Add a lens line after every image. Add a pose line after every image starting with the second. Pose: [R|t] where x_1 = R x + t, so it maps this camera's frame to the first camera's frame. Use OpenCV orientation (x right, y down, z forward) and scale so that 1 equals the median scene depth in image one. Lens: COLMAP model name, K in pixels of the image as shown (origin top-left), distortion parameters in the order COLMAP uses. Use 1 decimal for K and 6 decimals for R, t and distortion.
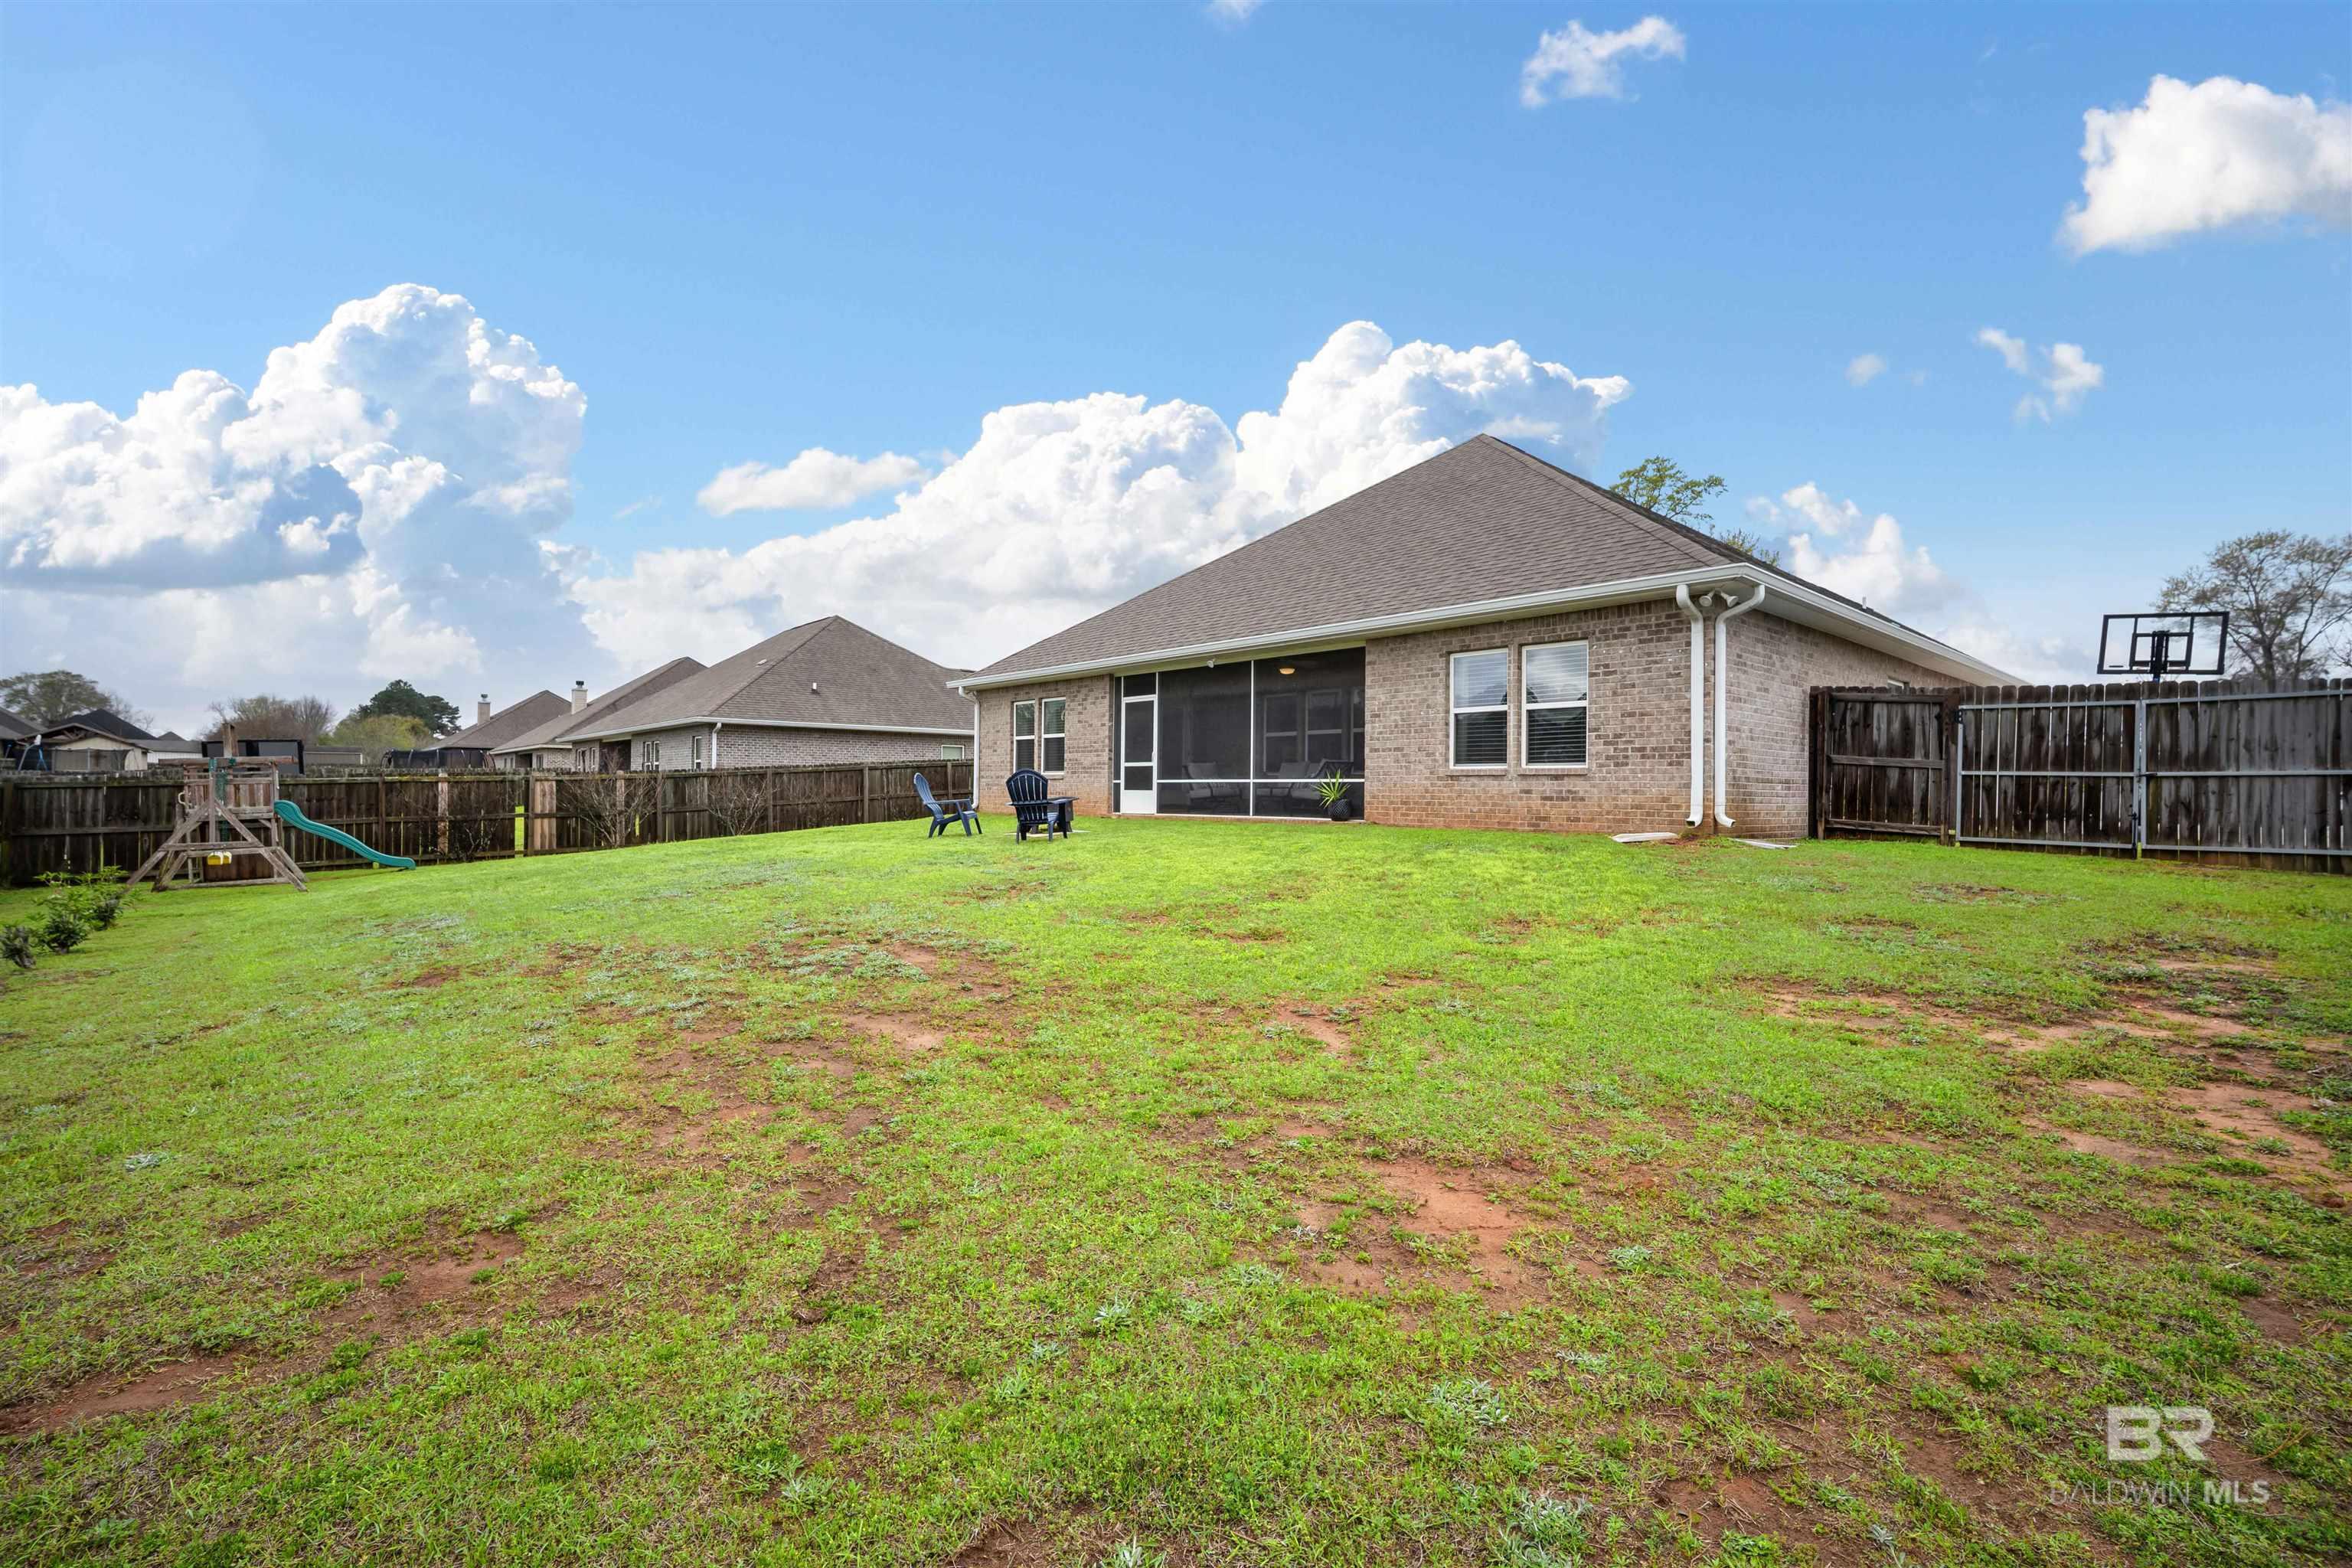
lens RADIAL K [[1040.9, 0, 1184.6], [0, 1040.9, 785.5], [0, 0, 1]] dist [-0.010751, -0.000086]
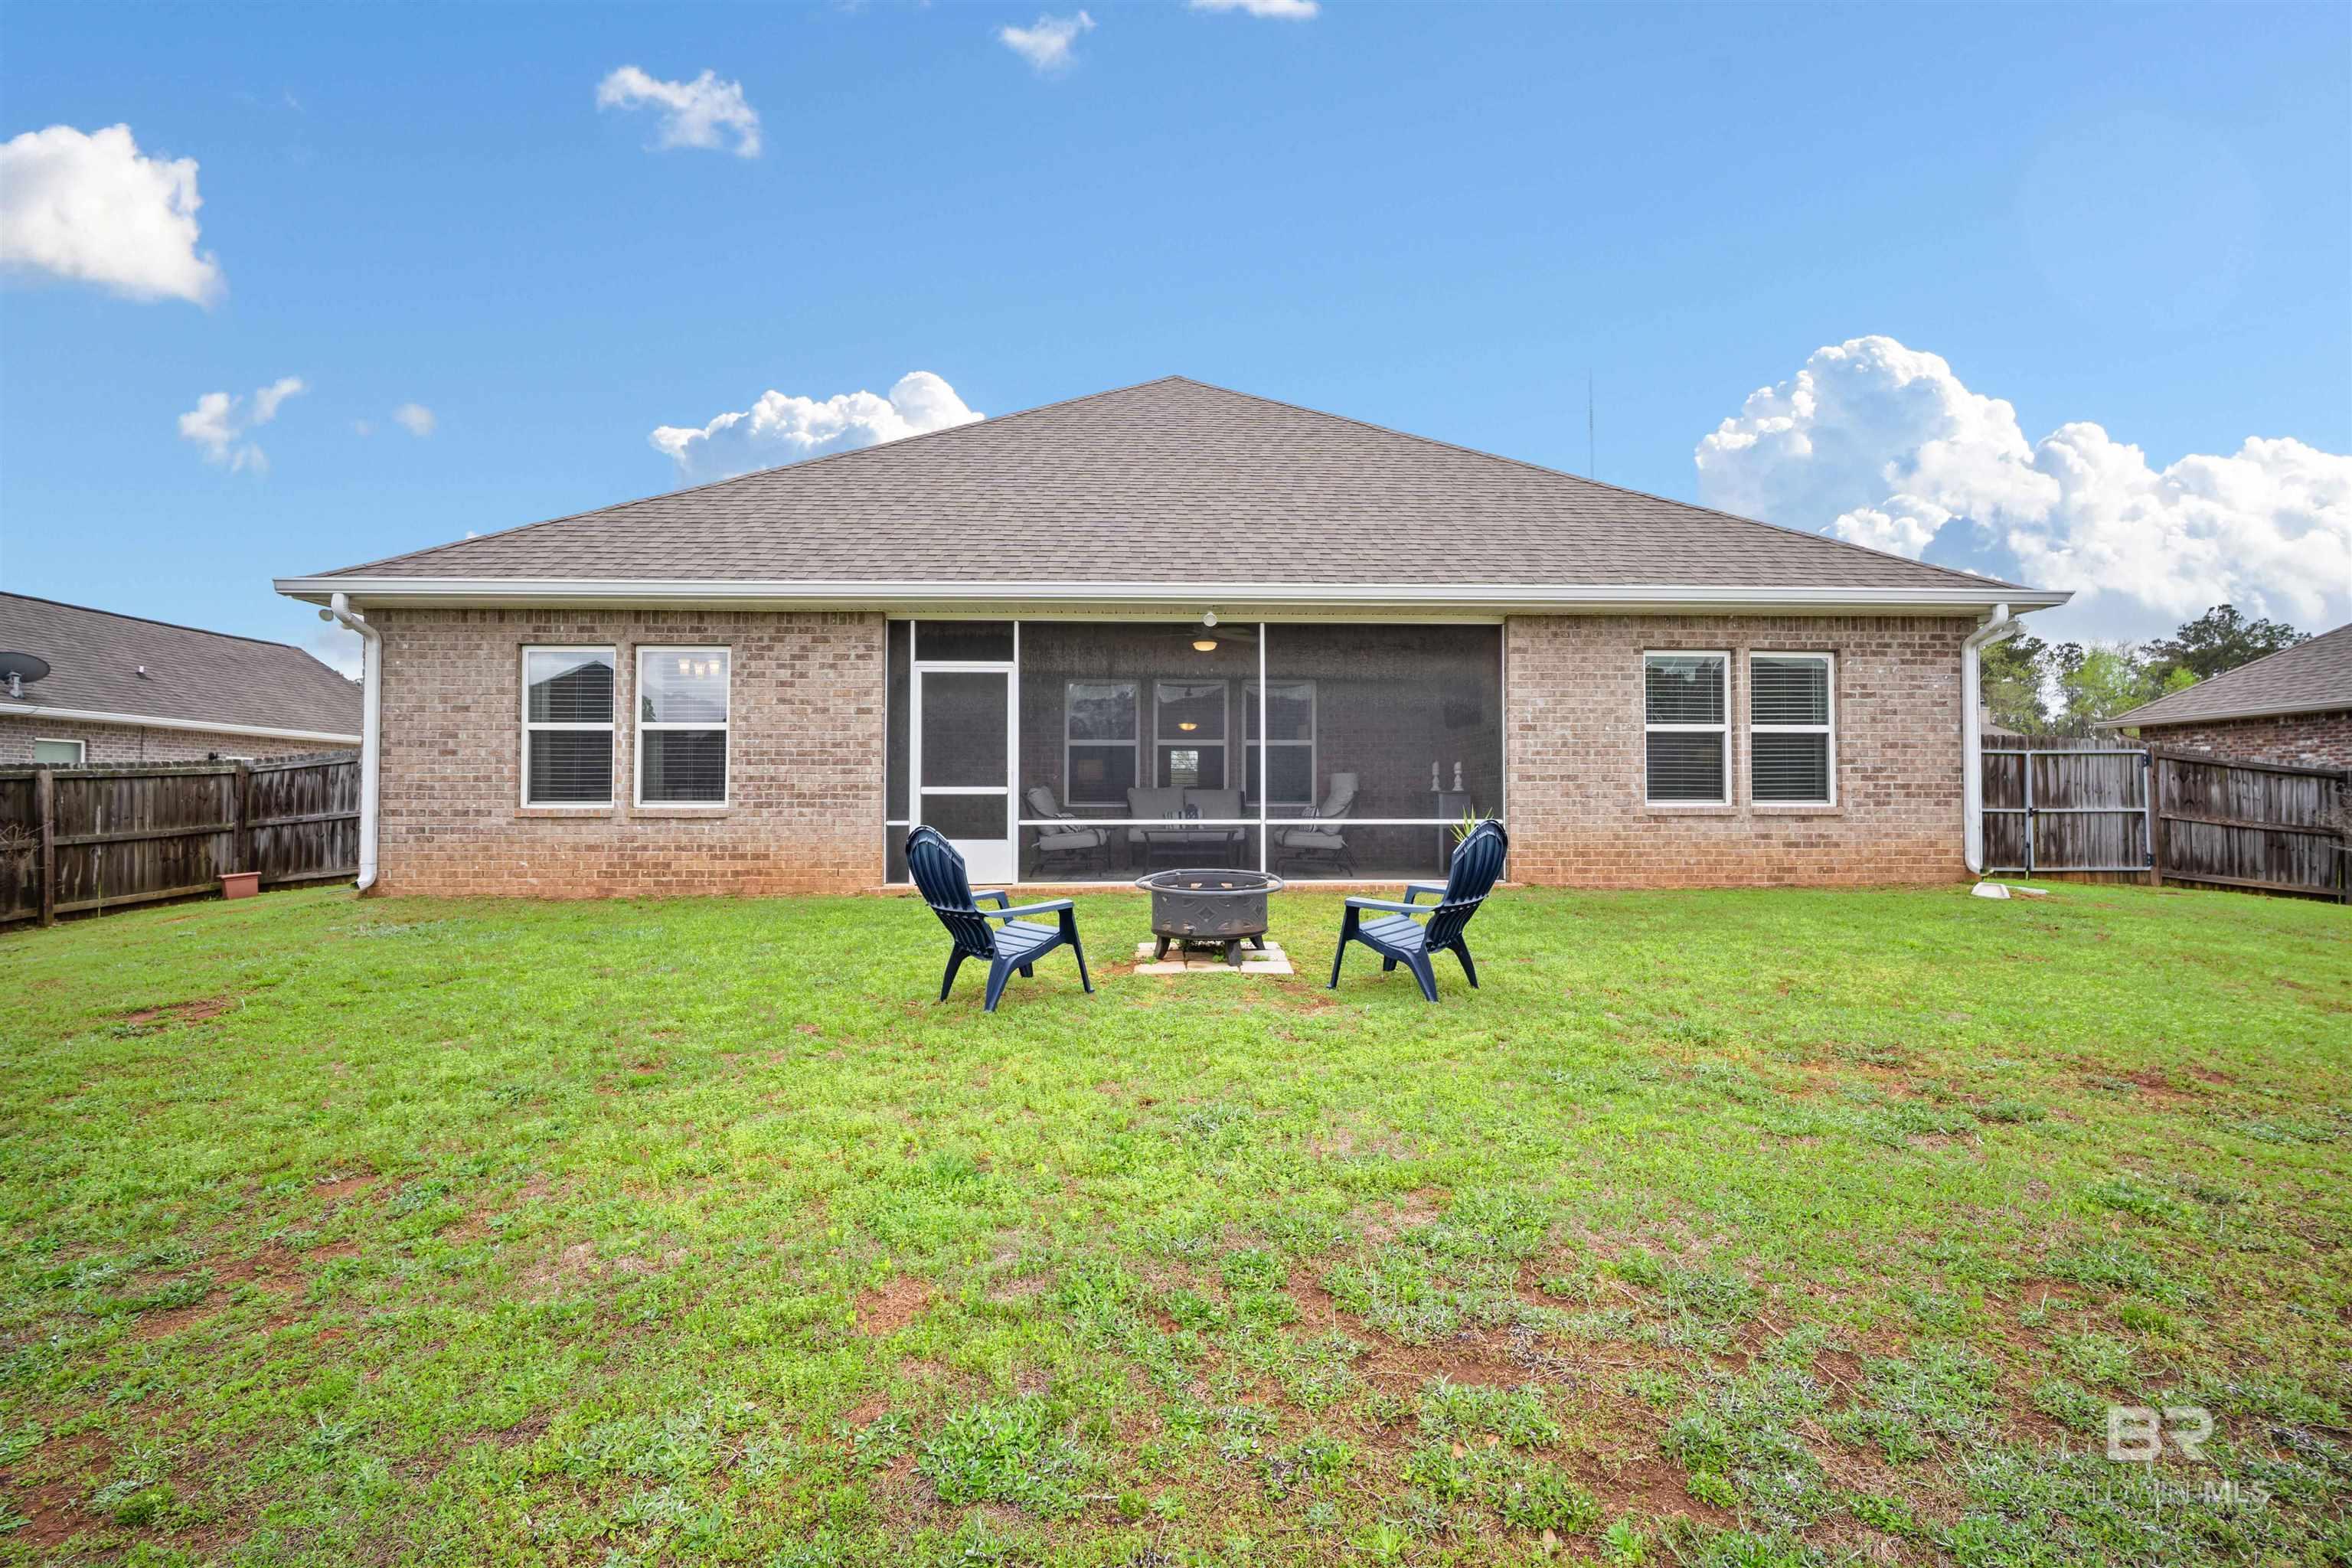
lens RADIAL K [[991.6, 0, 1175.2], [0, 991.6, 791.2], [0, 0, 1]] dist [-0.011000, -0.000073]
pose [[0.633662, 0.001710, 0.773608, -0.528818], [0.001515, 0.999993, -0.003451, -0.026232], [-0.773608, 0.003359, 0.633655, 0.863582]]
